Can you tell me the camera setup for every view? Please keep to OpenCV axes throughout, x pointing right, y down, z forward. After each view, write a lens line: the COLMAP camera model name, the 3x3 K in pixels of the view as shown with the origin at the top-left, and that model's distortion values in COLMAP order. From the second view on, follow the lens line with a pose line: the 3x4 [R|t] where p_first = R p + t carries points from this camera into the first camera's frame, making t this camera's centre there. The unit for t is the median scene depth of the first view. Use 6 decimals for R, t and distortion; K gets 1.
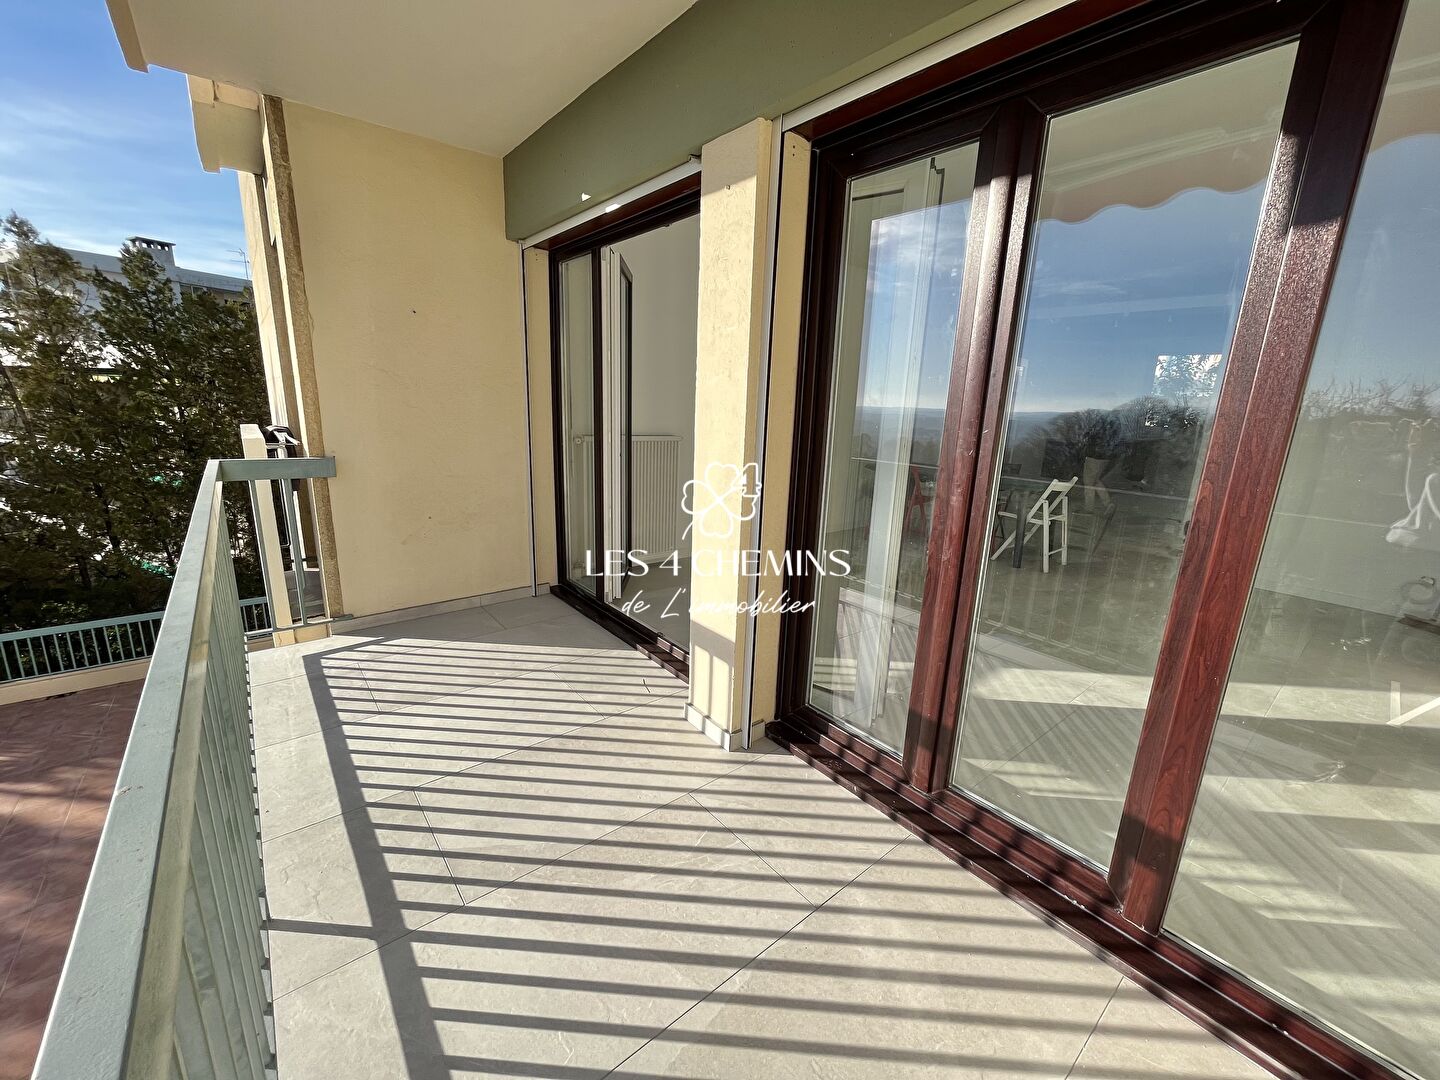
lens RADIAL K [[585.3, 0, 721.8], [0, 585.3, 547.6], [0, 0, 1]] dist [-0.001199, -0.000386]
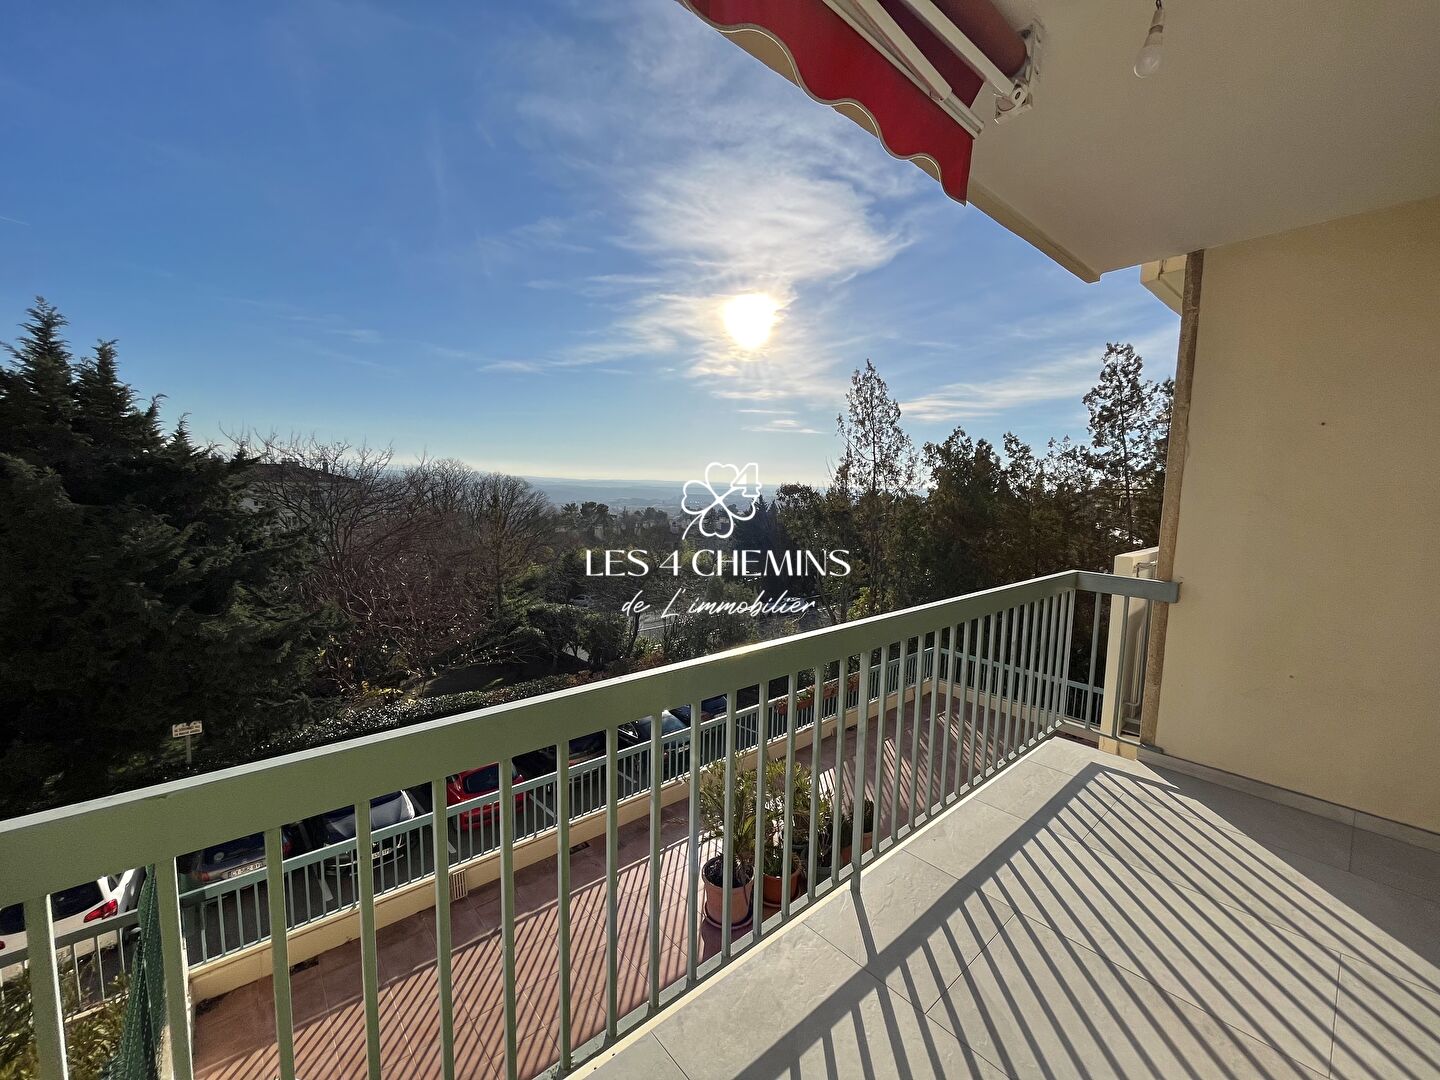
lens RADIAL K [[585.3, 0, 722.7], [0, 585.3, 537.4], [0, 0, 1]] dist [-0.001199, -0.000386]
pose [[0.022293, 0.059910, -0.997955, 0.323486], [-0.266665, 0.962395, 0.051818, -0.088869], [0.963531, 0.264964, 0.037430, 0.258462]]
